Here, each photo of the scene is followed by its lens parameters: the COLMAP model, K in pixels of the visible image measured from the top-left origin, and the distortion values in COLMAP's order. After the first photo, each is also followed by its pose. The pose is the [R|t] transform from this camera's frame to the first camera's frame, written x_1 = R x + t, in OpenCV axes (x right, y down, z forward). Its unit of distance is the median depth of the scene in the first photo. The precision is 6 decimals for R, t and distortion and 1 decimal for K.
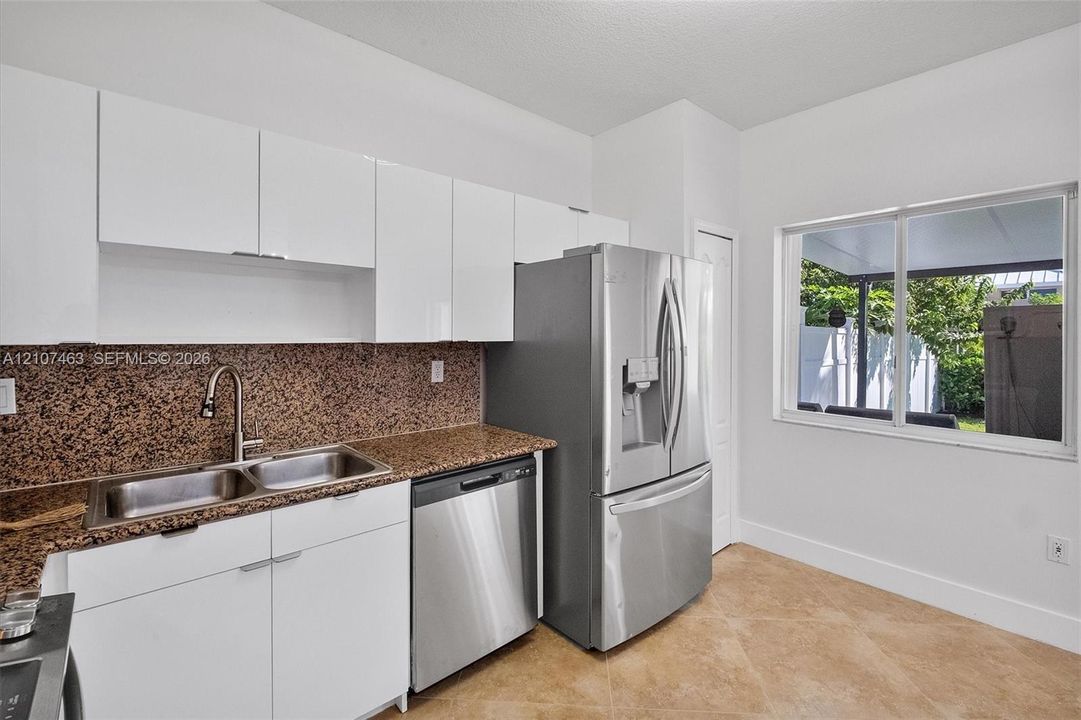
lens RADIAL K [[463.8, 0, 536.8], [0, 463.8, 342.4], [0, 0, 1]] dist [-0.001880, -0.000931]
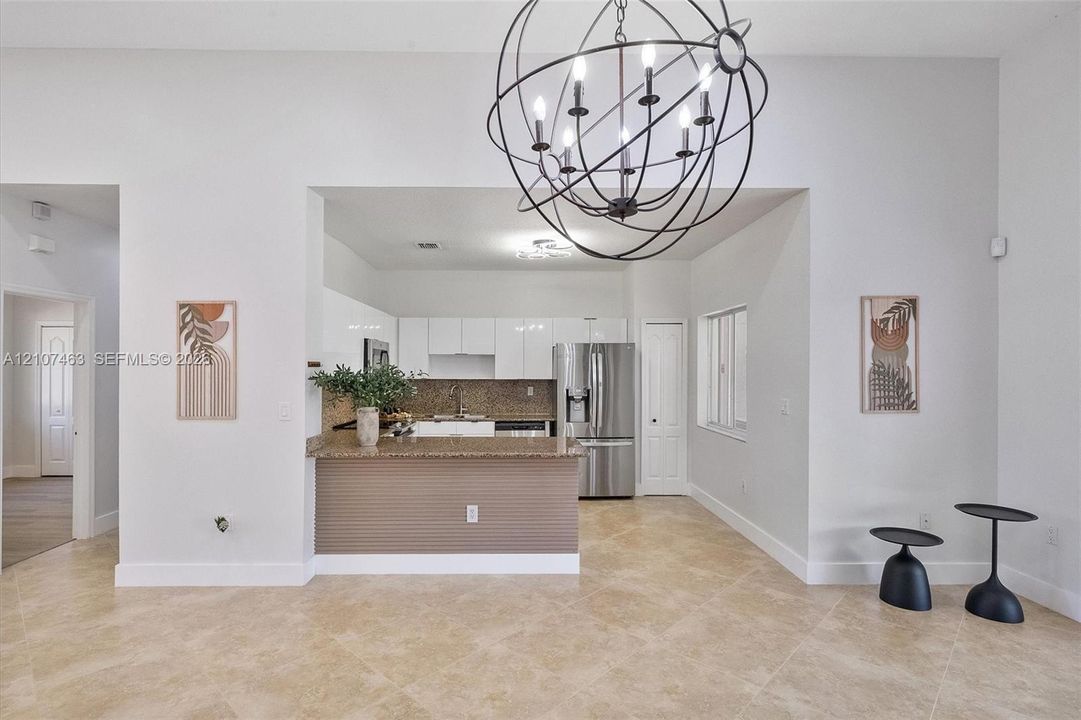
lens RADIAL K [[529.5, 0, 505.6], [0, 529.5, 365.8], [0, 0, 1]] dist [0.003982, -0.000078]
pose [[0.749282, -0.000987, -0.662250, 1.876781], [-0.012803, 0.999790, -0.015976, -0.030436], [0.662127, 0.020450, 0.749112, -1.452144]]
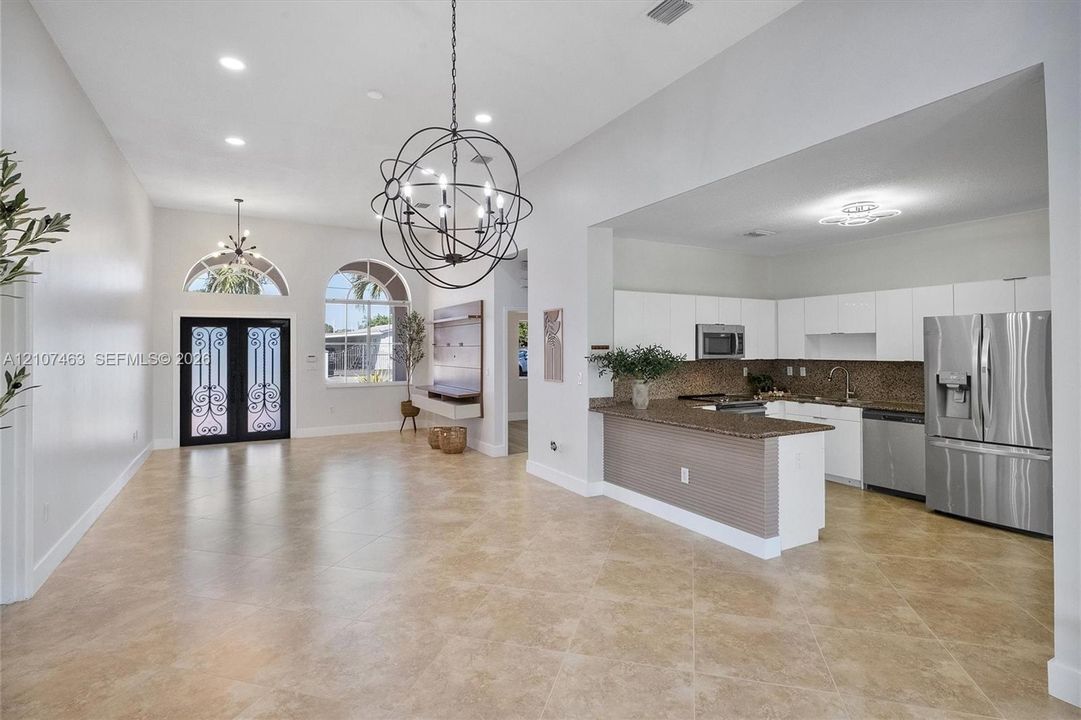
lens RADIAL K [[499.7, 0, 540.3], [0, 499.7, 343.6], [0, 0, 1]] dist [0.000505, -0.000258]
pose [[-0.193166, -0.009023, -0.981125, 2.673387], [-0.009665, 0.999927, -0.007293, -0.054916], [0.981119, 0.008074, -0.193239, -0.309461]]
